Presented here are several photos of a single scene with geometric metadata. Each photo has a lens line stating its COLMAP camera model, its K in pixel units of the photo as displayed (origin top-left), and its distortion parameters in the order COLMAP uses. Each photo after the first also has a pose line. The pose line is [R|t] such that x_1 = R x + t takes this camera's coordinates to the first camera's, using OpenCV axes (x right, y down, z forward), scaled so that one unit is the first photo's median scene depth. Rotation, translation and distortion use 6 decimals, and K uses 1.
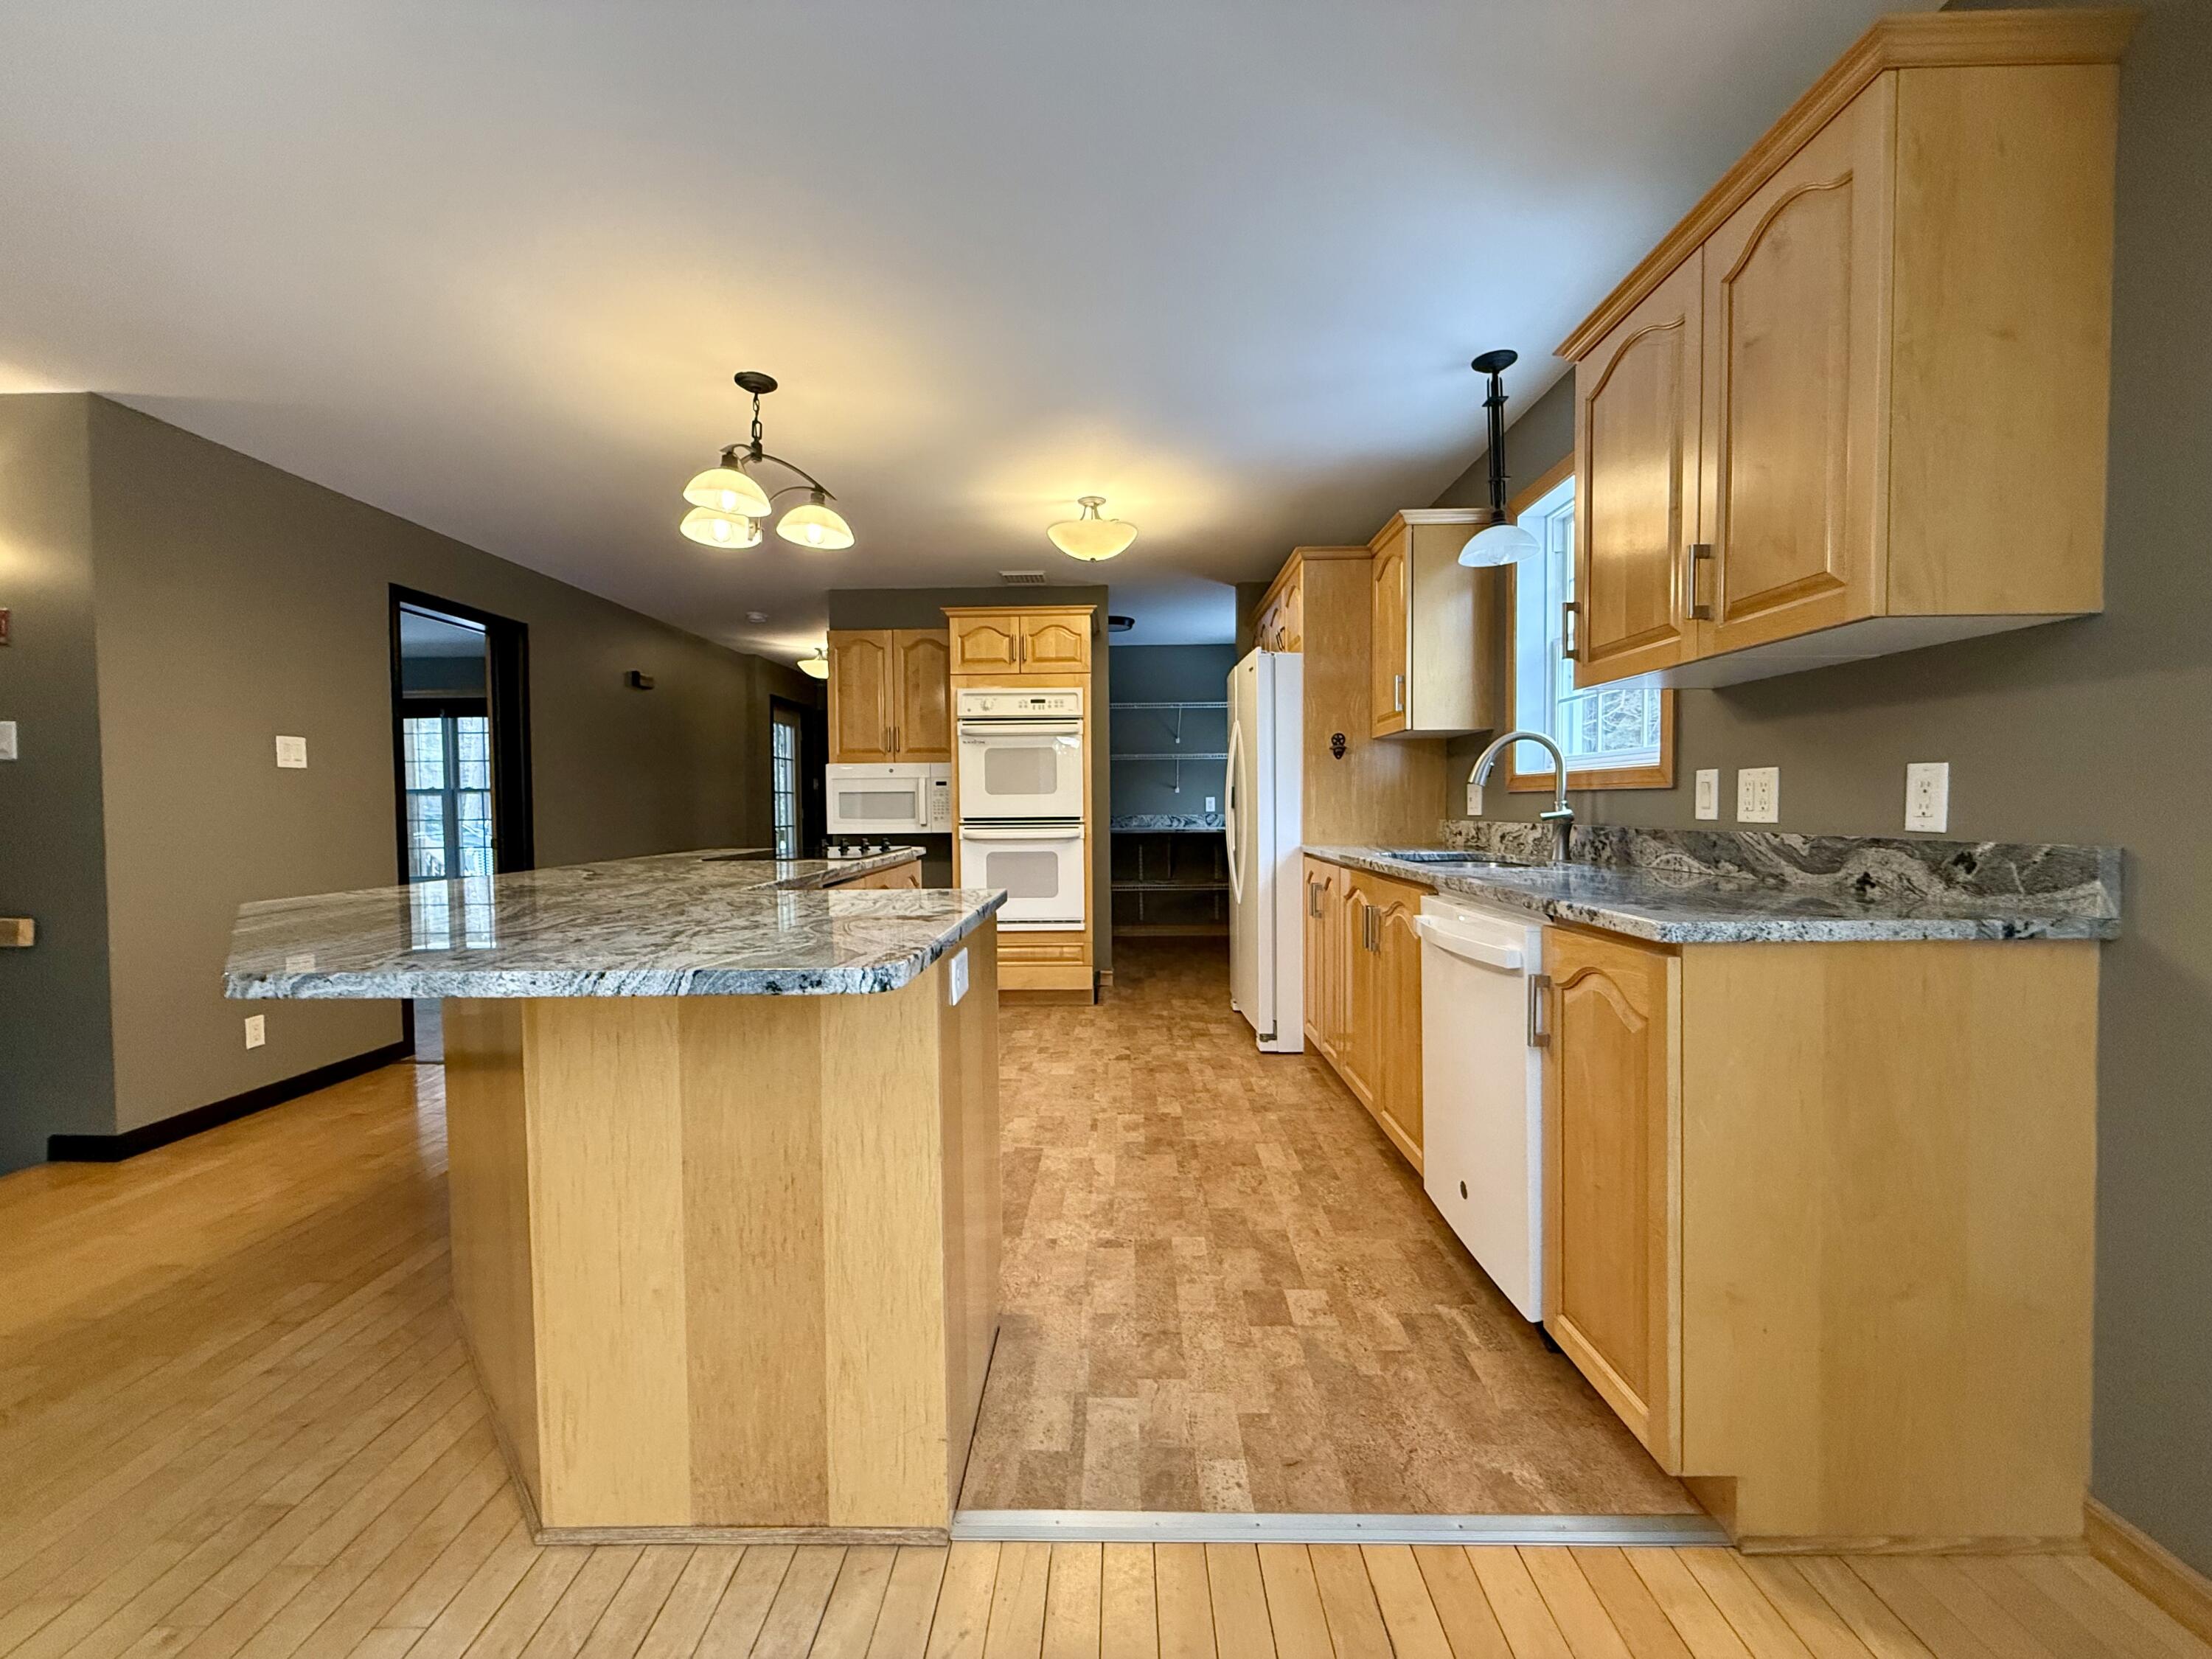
lens RADIAL K [[882.6, 0, 1097.9], [0, 882.6, 826.1], [0, 0, 1]] dist [0.001826, -0.000666]
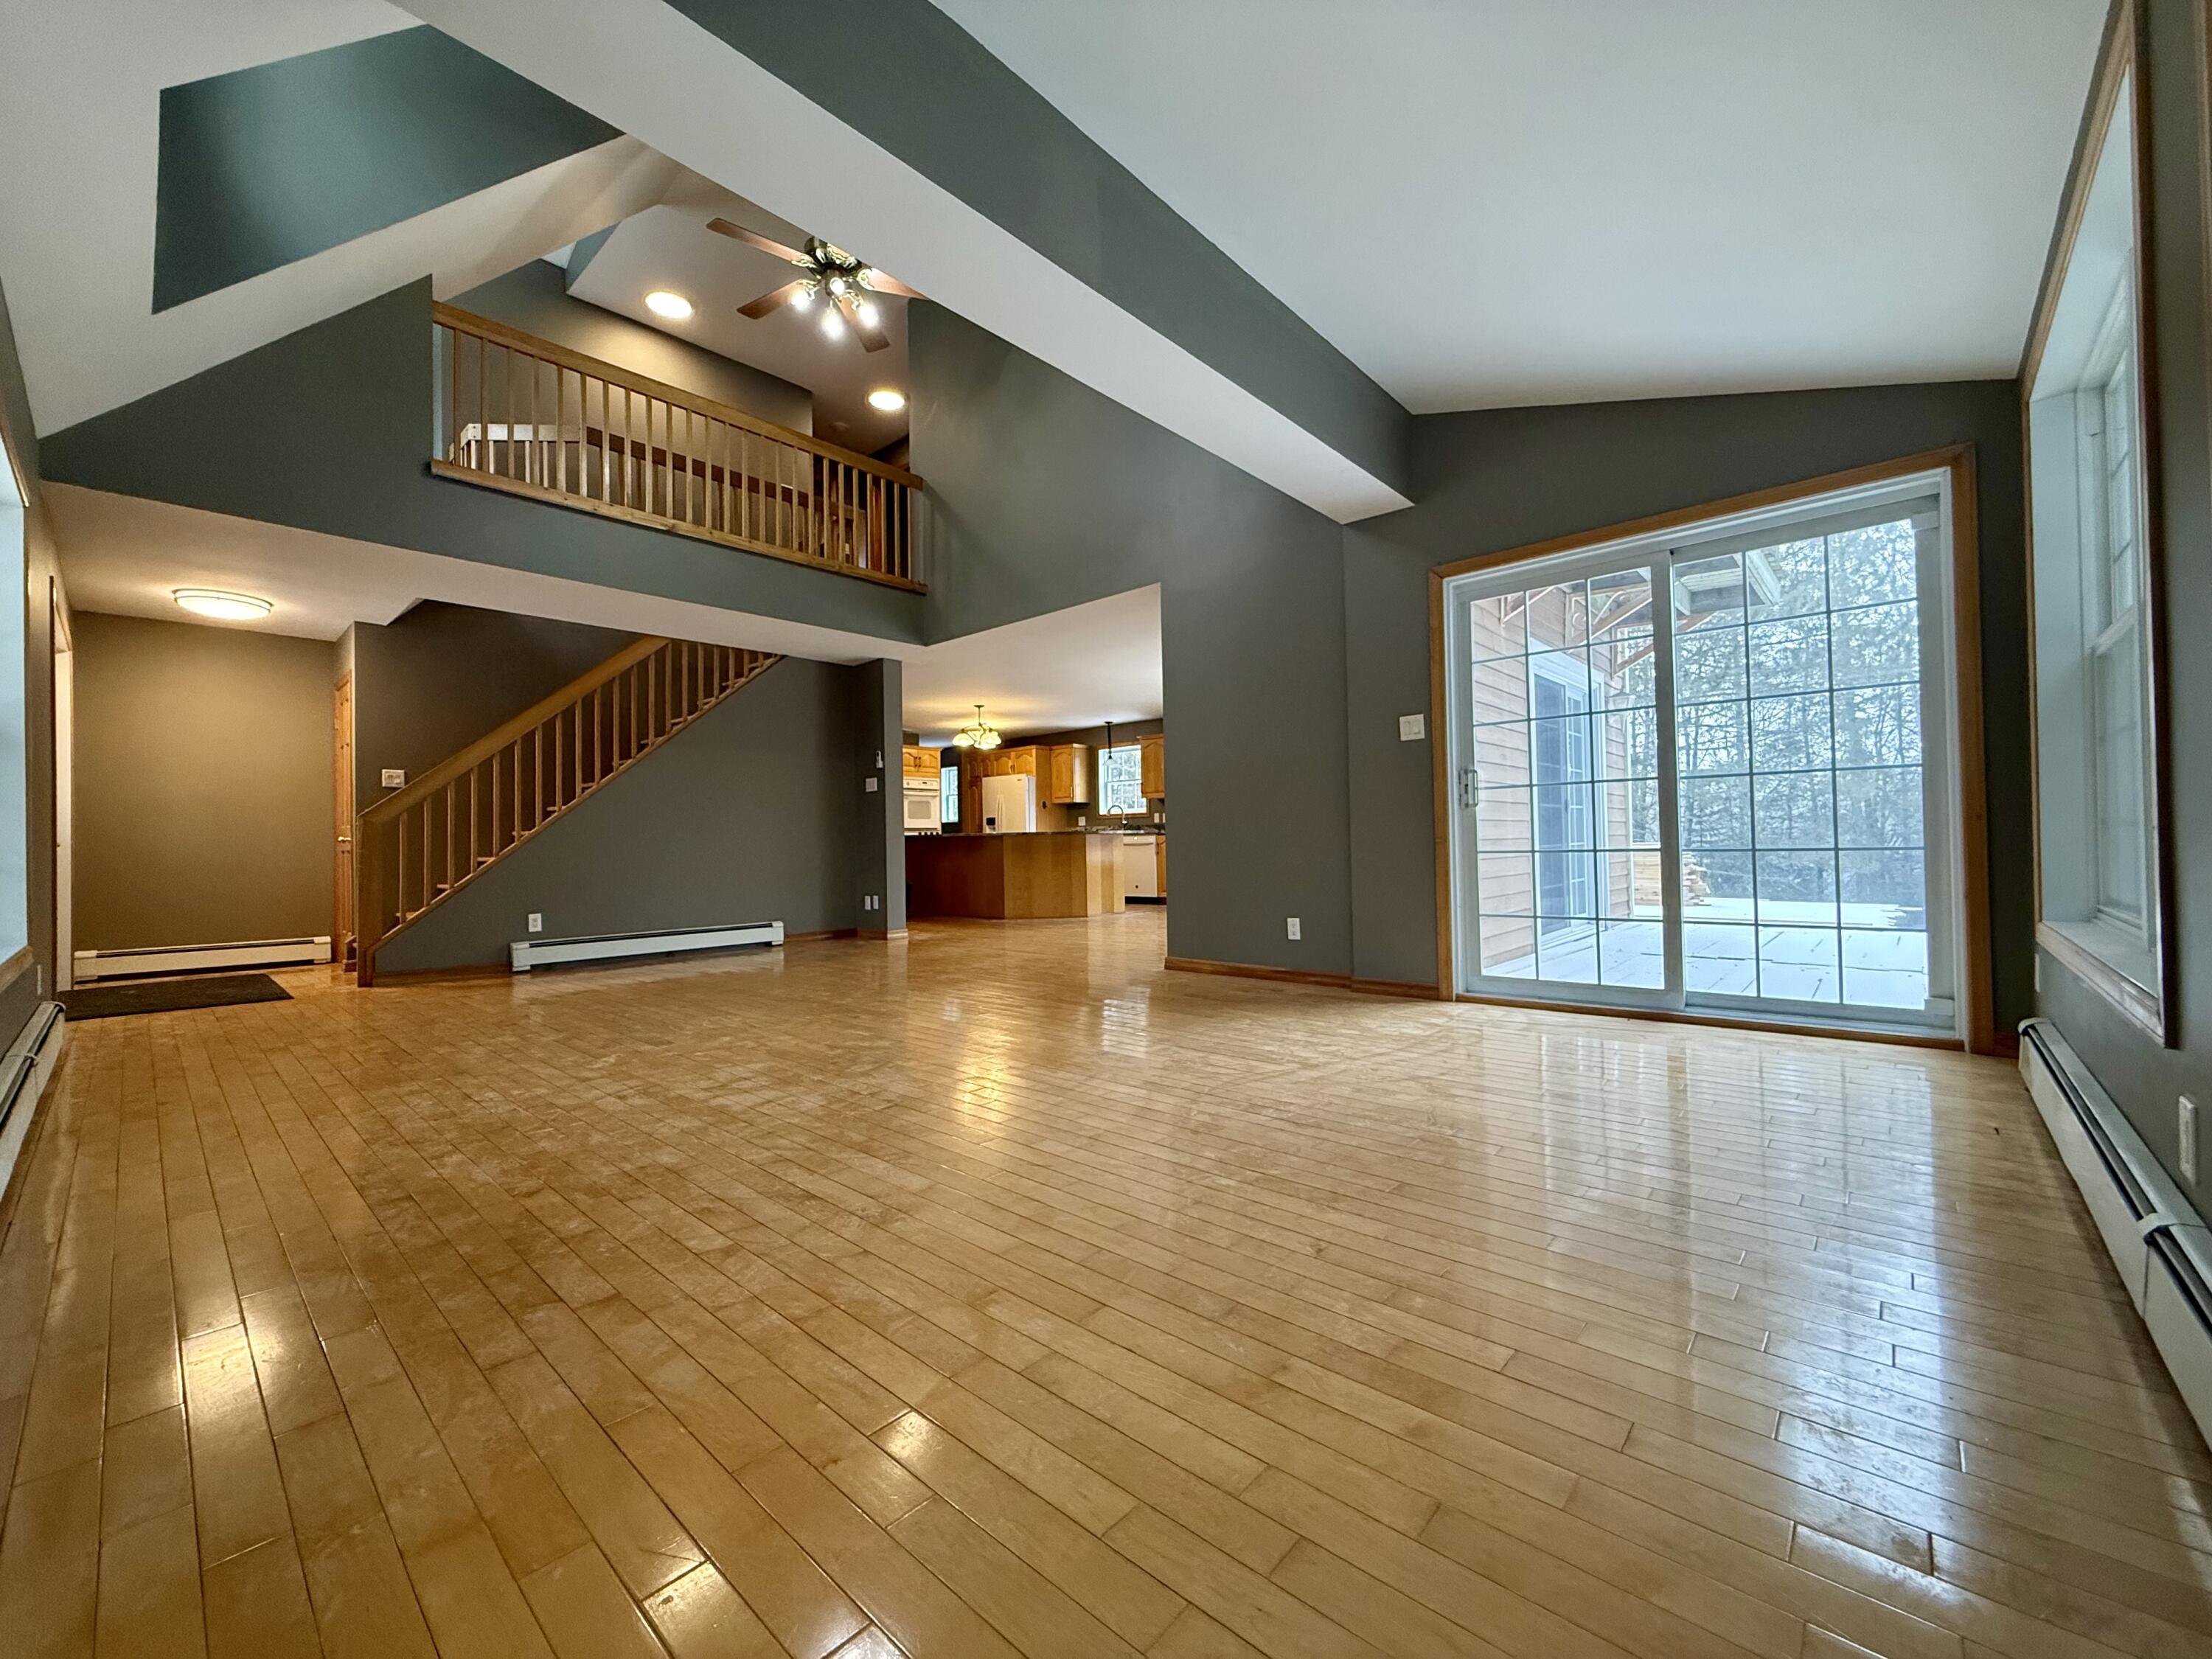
lens RADIAL K [[882.6, 0, 1110.3], [0, 882.6, 826.4], [0, 0, 1]] dist [0.001826, -0.000666]
pose [[0.655377, 0.008460, 0.755255, -1.738135], [0.026328, 0.999074, -0.034037, 0.093143], [-0.754843, 0.042192, 0.654547, -1.153925]]
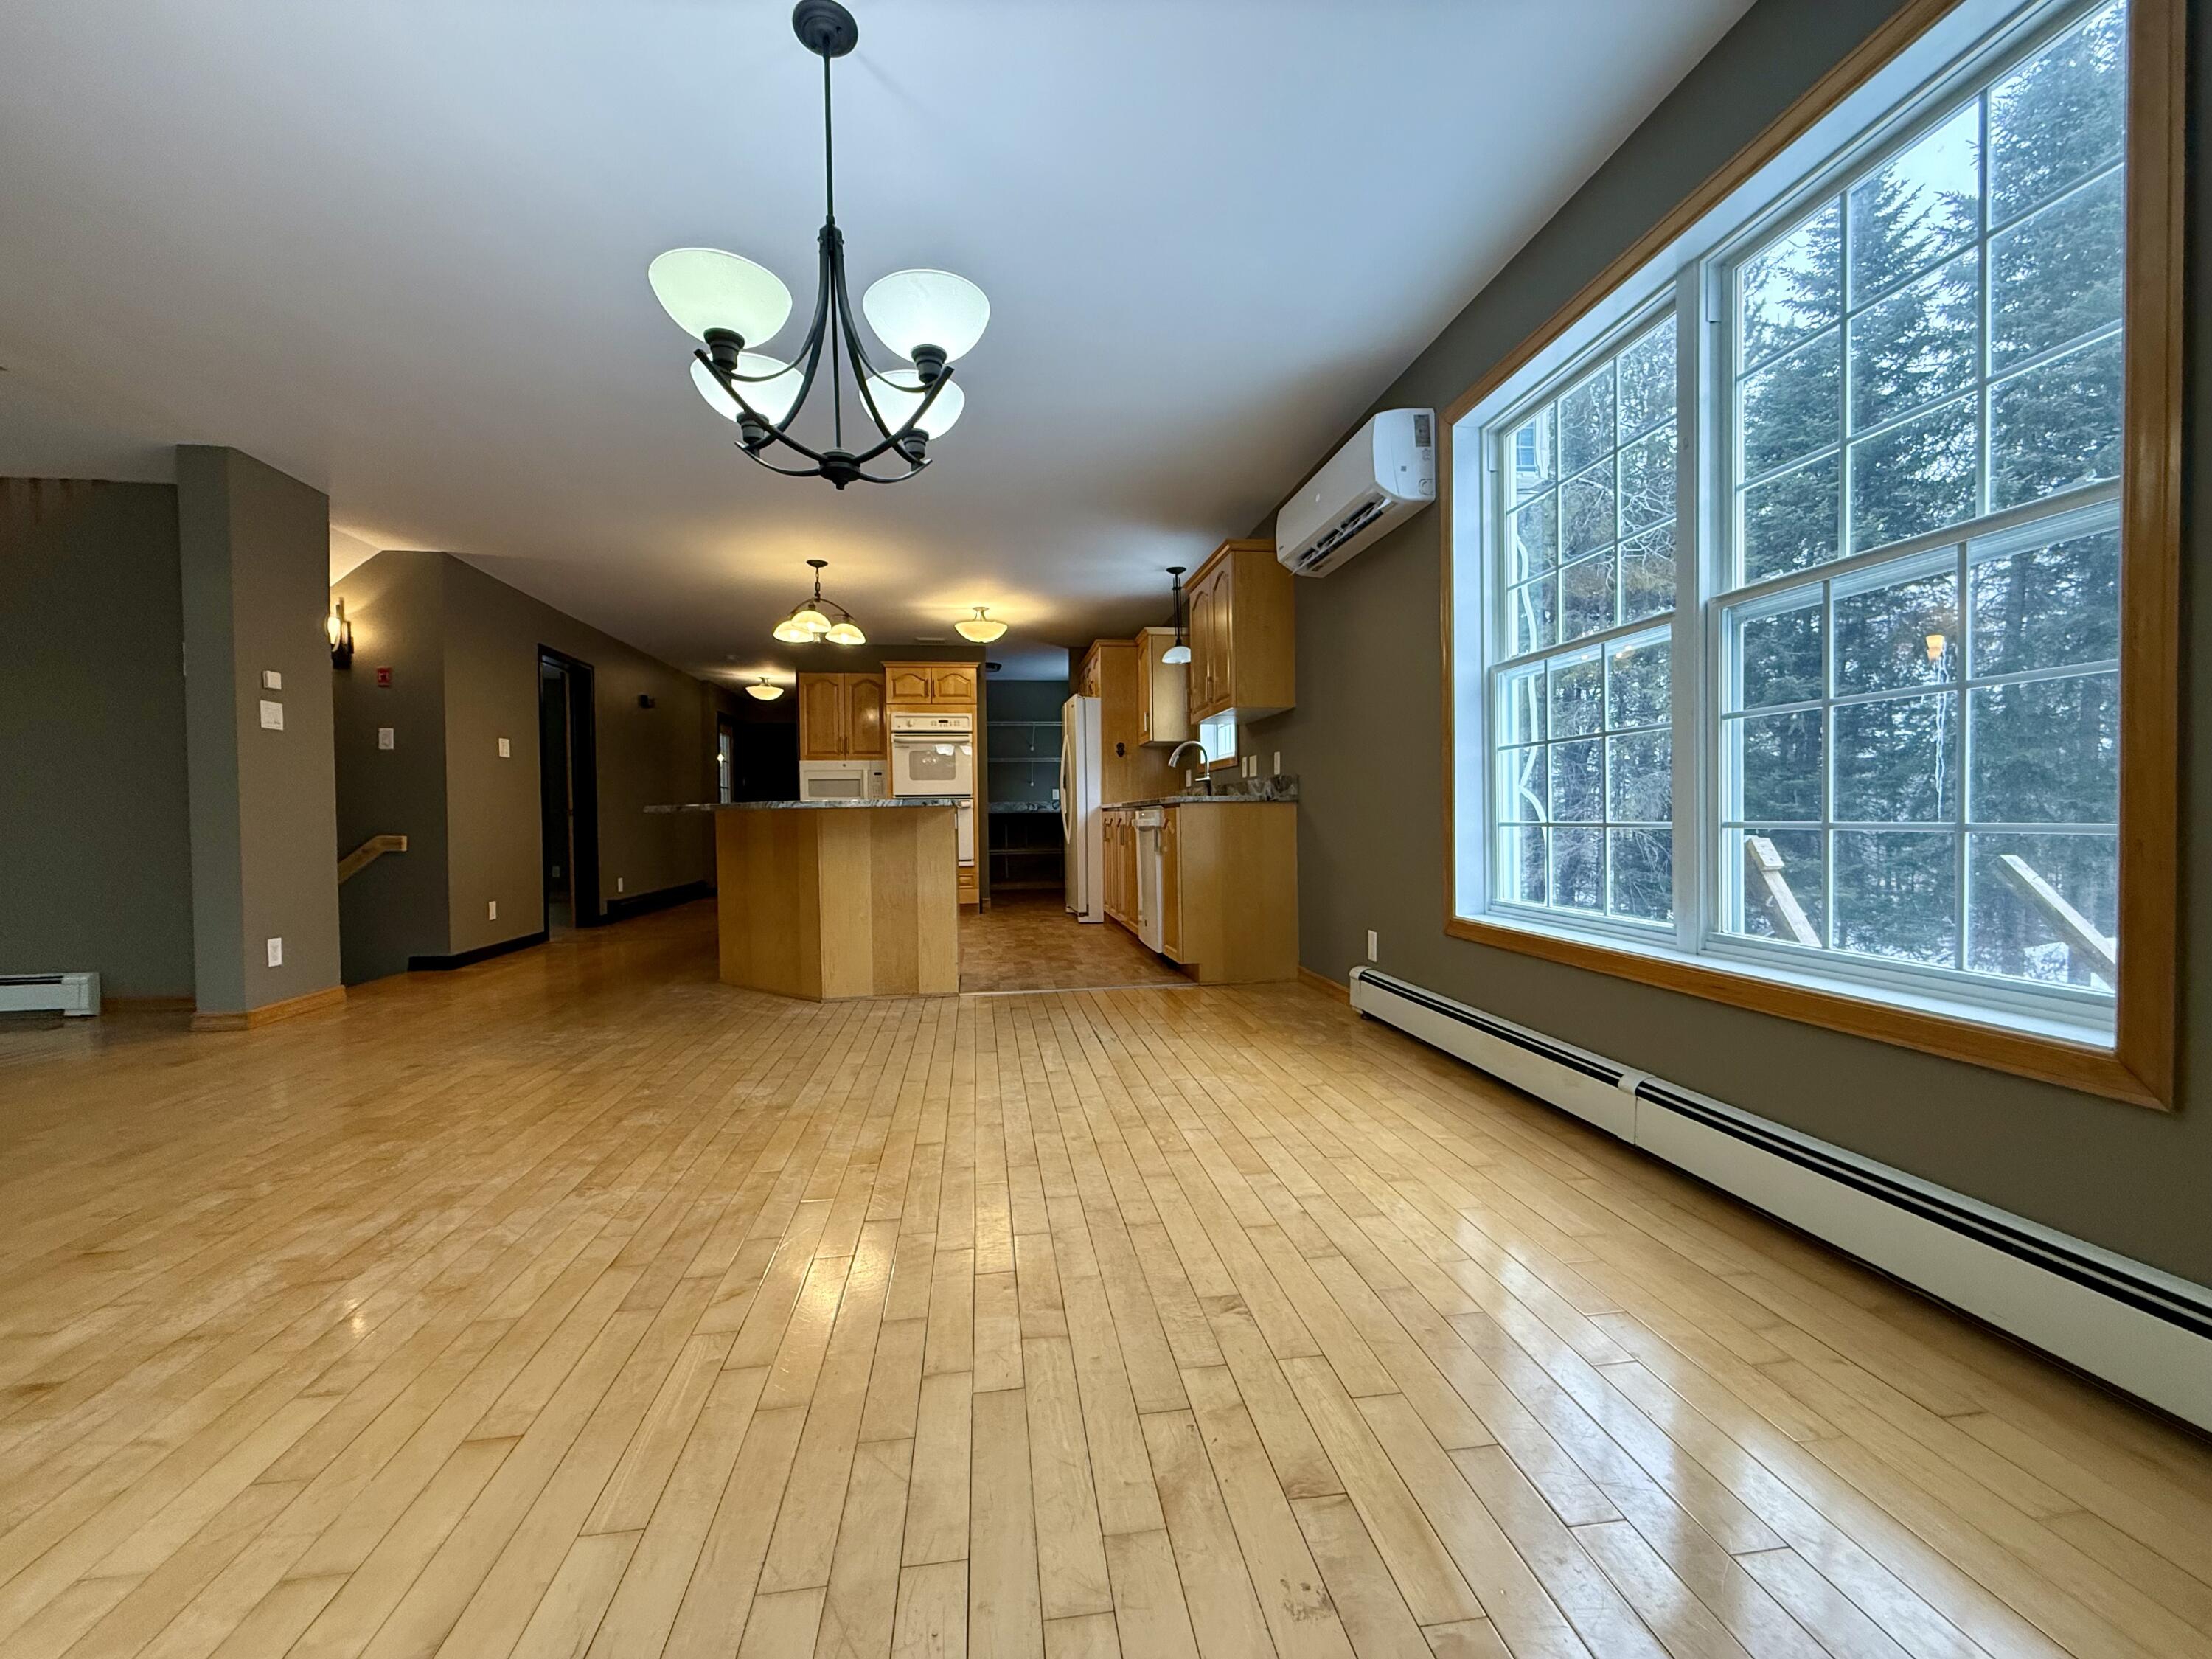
lens RADIAL K [[882.6, 0, 1104.5], [0, 882.6, 835.9], [0, 0, 1]] dist [0.001826, -0.000666]
pose [[0.985767, -0.008179, 0.167920, -0.052427], [0.008749, 0.999958, -0.002656, 0.073316], [-0.167891, 0.004088, 0.985797, -0.632898]]
